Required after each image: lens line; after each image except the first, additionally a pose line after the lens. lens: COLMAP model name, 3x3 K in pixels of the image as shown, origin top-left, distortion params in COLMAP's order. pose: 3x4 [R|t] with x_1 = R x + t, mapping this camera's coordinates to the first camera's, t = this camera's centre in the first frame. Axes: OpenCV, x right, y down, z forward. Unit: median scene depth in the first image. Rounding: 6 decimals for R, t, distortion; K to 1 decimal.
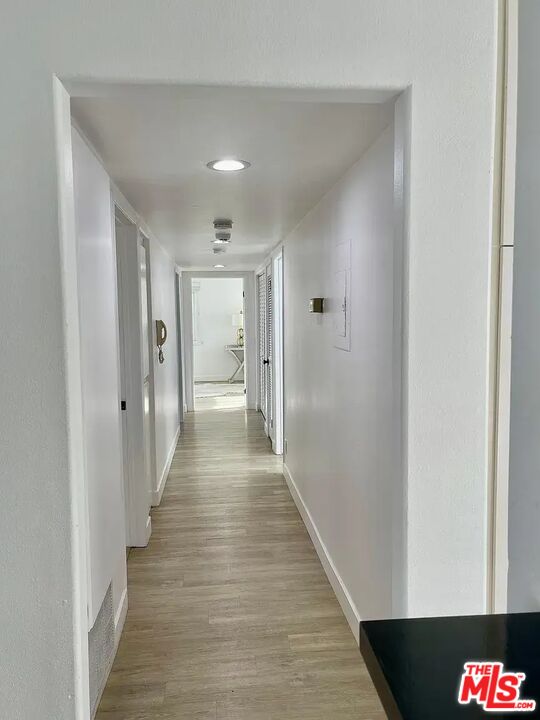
lens RADIAL K [[541.4, 0, 270.0], [0, 541.4, 360.0], [0, 0, 1]] dist [-0.001025, -0.000444]
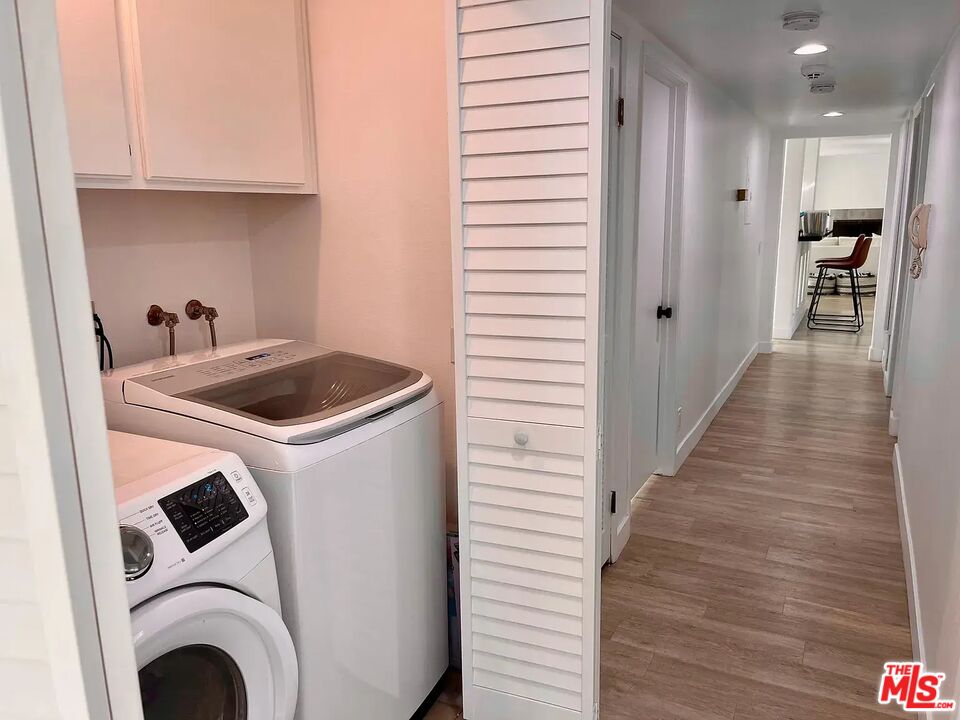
lens RADIAL K [[721.9, 0, 480.0], [0, 721.9, 360.0], [0, 0, 1]] dist [-0.001025, -0.000444]
pose [[-0.838116, -0.089136, 0.538161, -0.251279], [0.073076, 0.959320, 0.272698, -0.172982], [-0.540576, 0.267879, -0.797508, 2.035719]]
